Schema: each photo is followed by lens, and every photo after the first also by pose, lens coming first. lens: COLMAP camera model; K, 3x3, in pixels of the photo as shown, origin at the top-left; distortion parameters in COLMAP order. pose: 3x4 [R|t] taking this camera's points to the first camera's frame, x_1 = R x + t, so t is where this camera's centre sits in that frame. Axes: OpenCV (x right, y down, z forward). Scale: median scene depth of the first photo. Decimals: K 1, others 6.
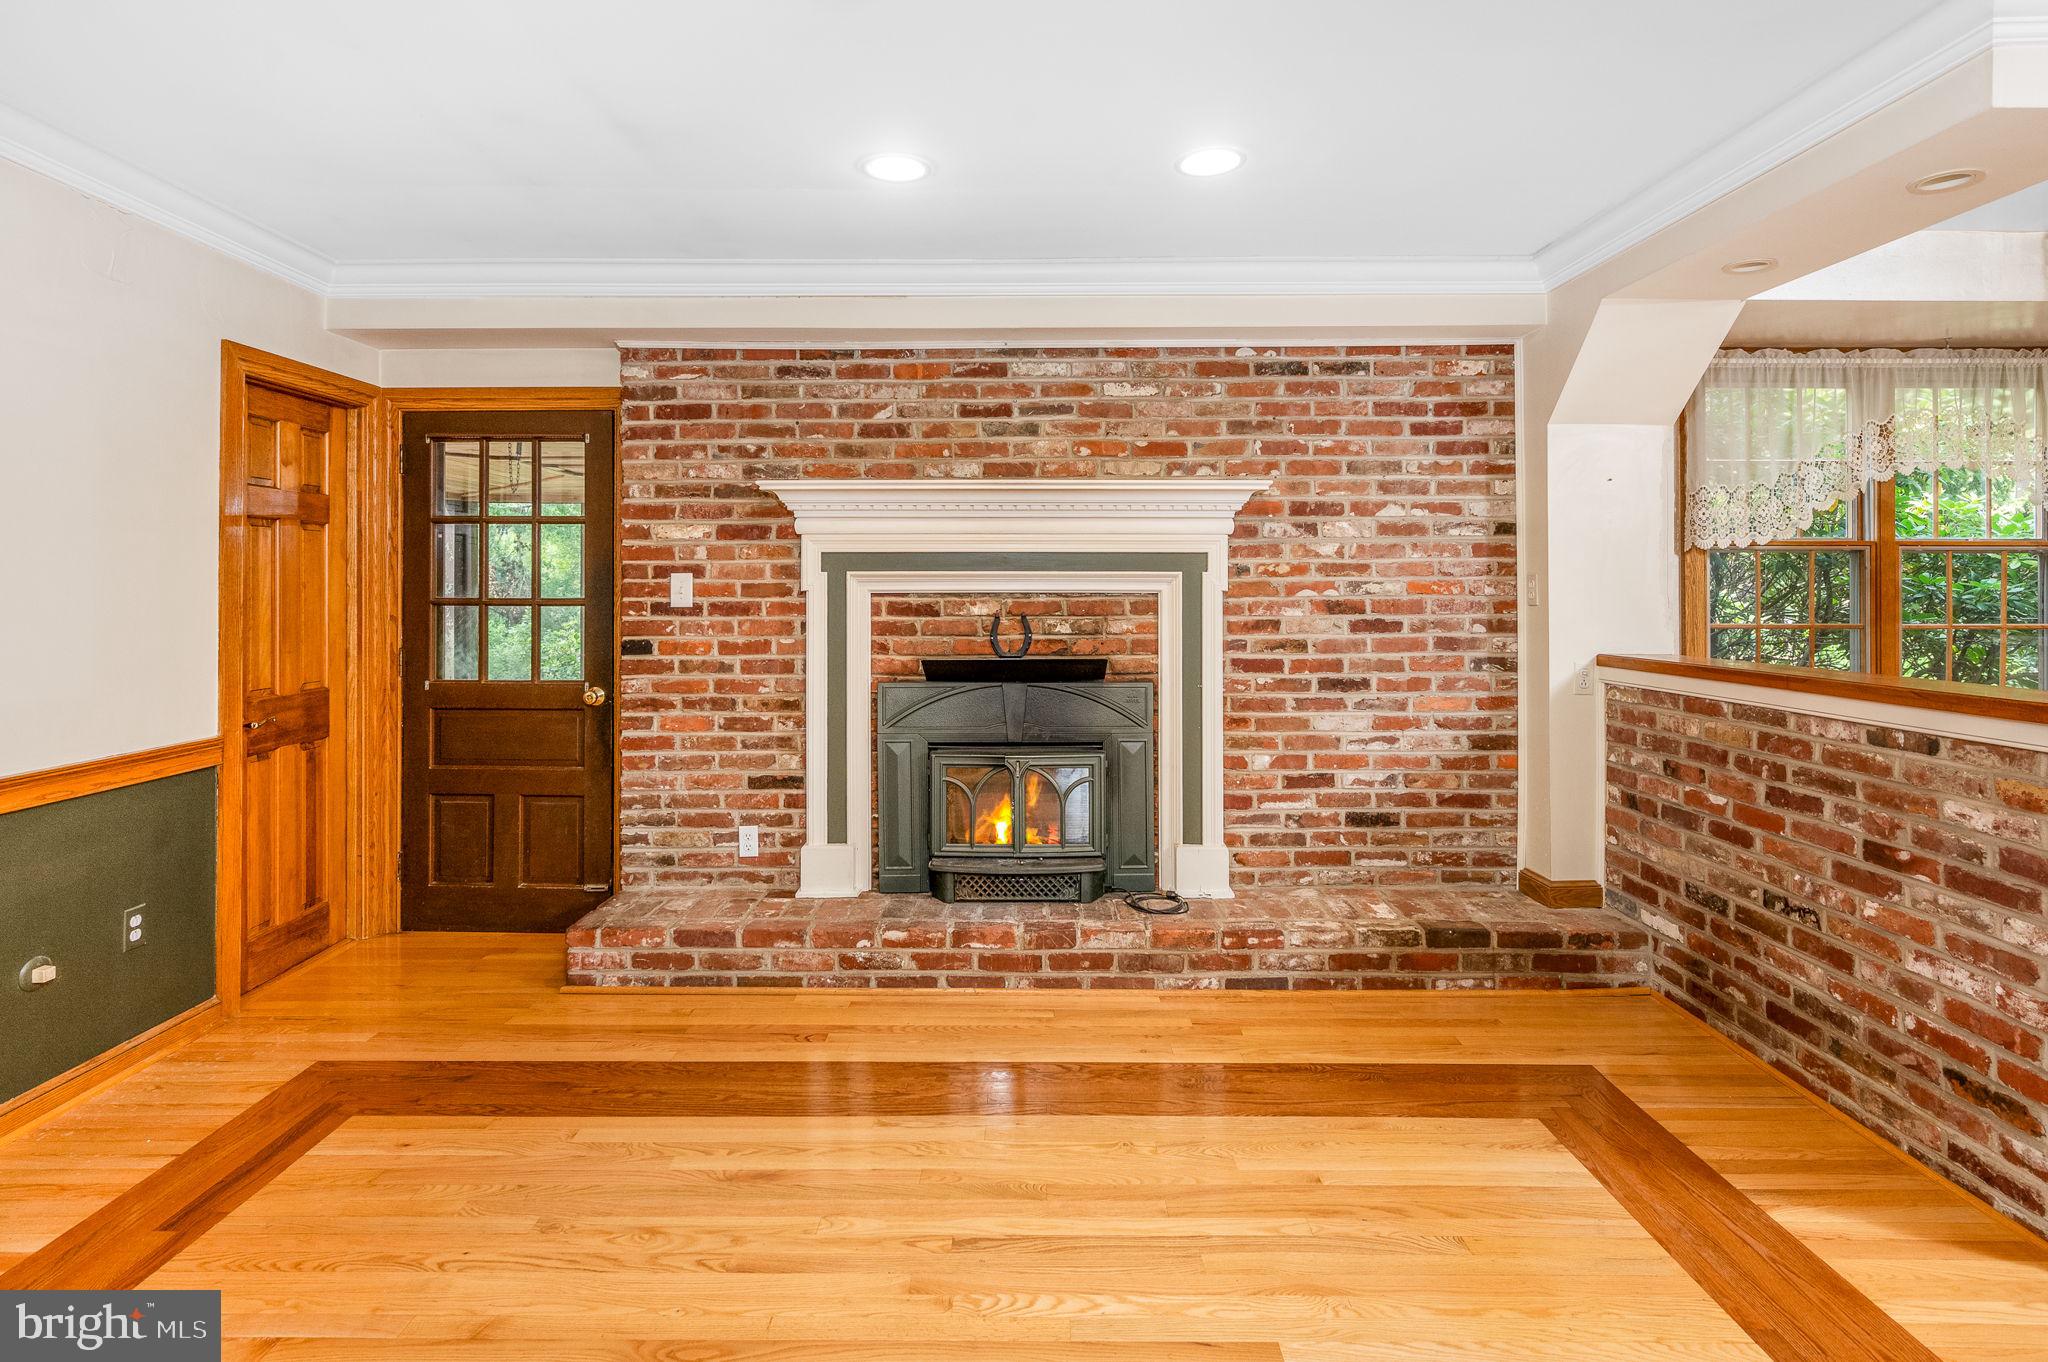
lens RADIAL K [[988.0, 0, 1020.8], [0, 988.0, 583.8], [0, 0, 1]] dist [0.000158, -0.000302]
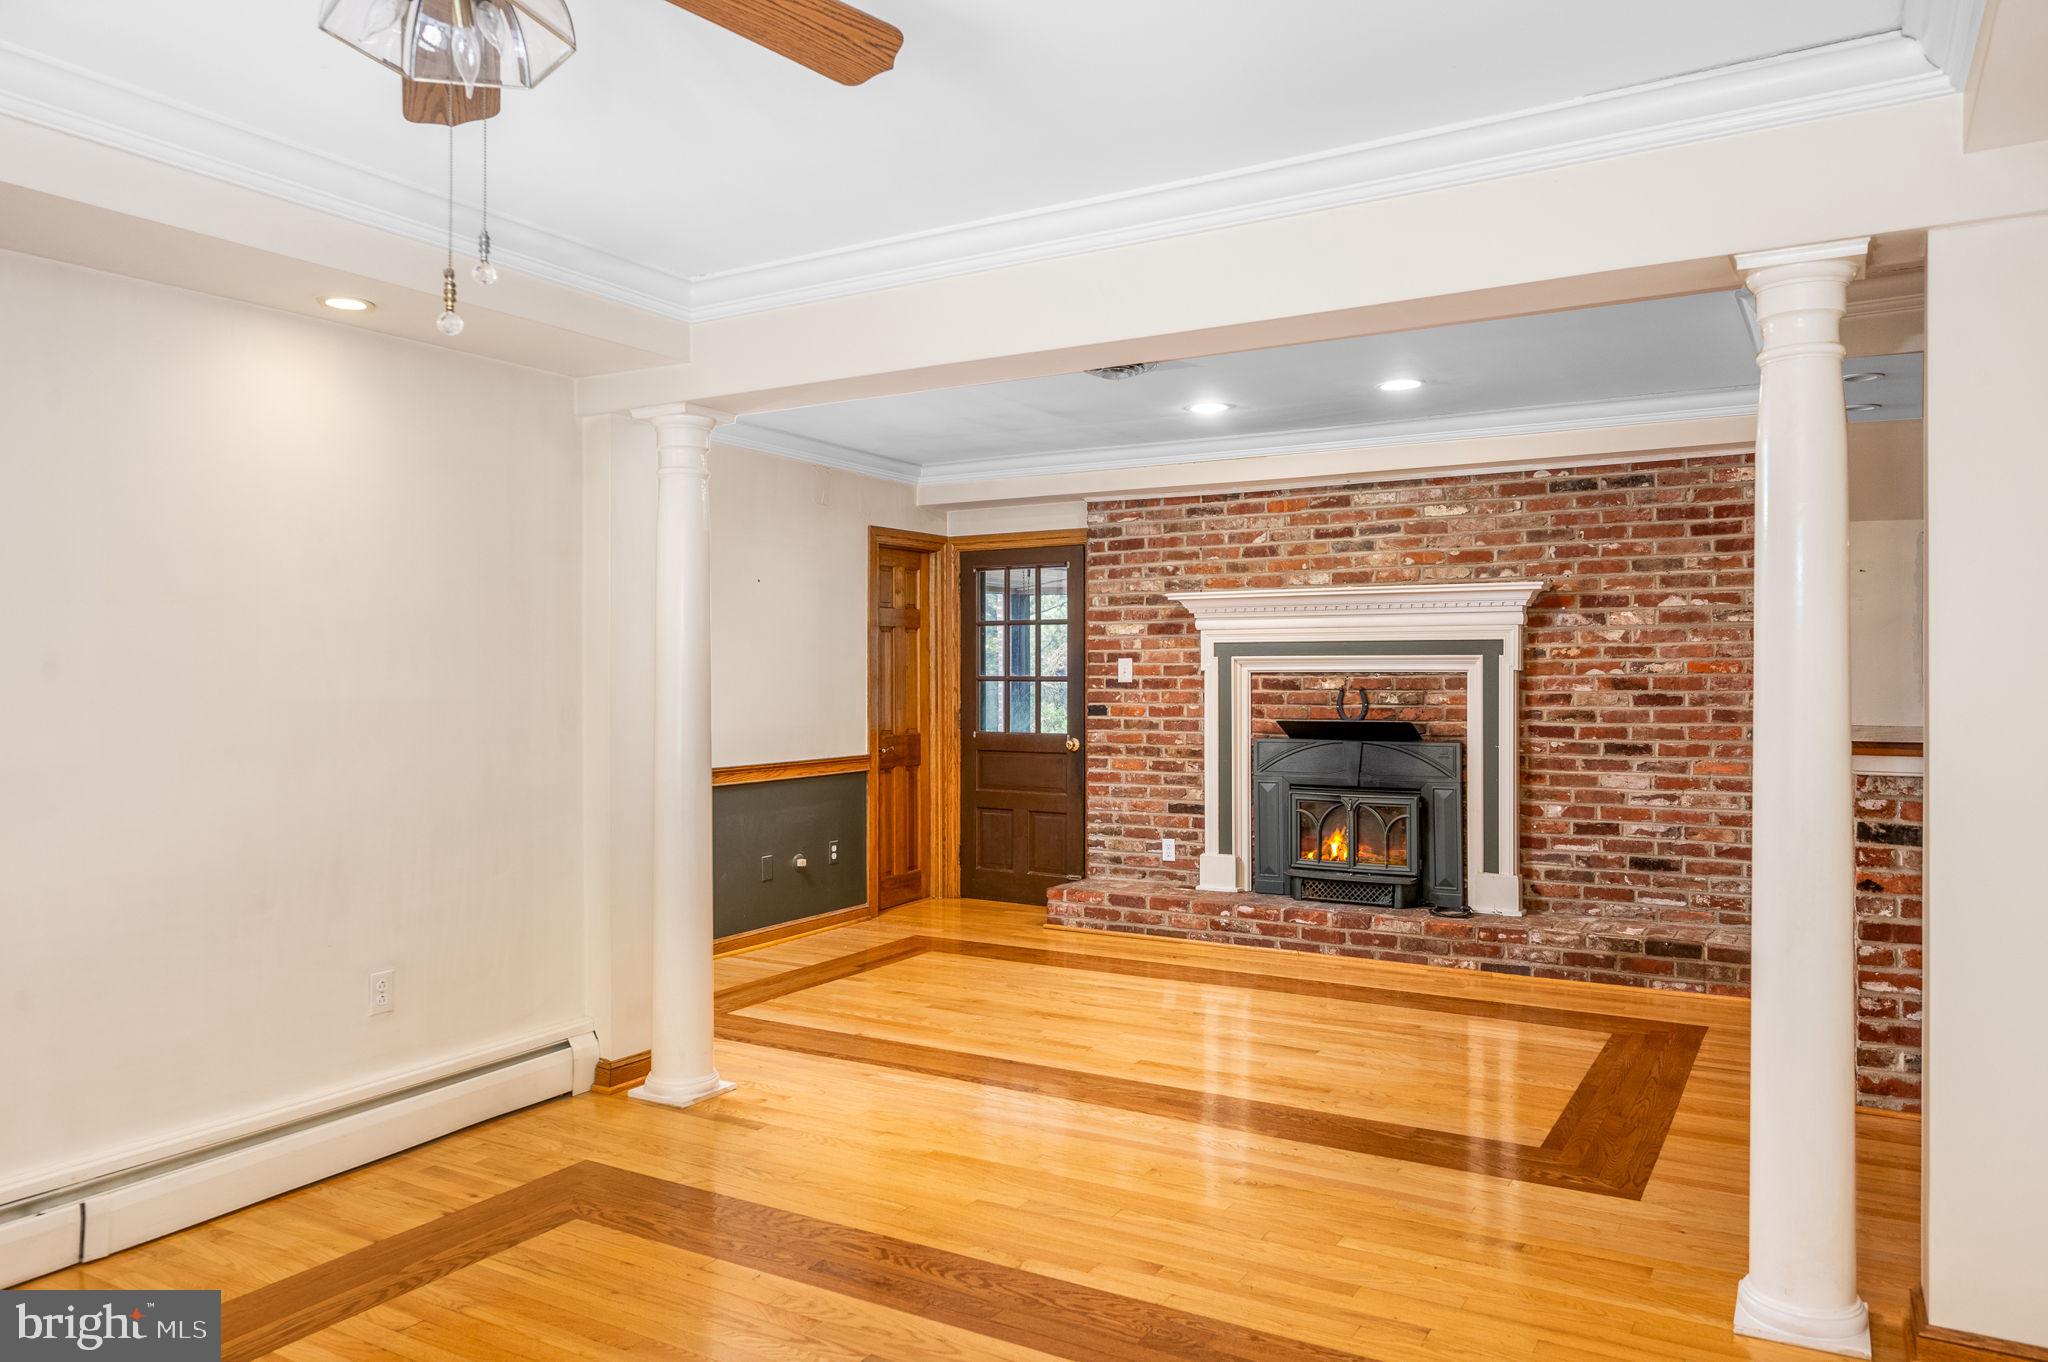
lens RADIAL K [[841.0, 0, 1029.9], [0, 841.0, 675.0], [0, 0, 1]] dist [-0.000126, -0.000020]
pose [[0.886534, 0.002037, -0.462659, 0.137262], [0.002805, 0.999948, 0.009779, 0.000949], [0.462655, -0.009967, 0.886482, -0.196415]]
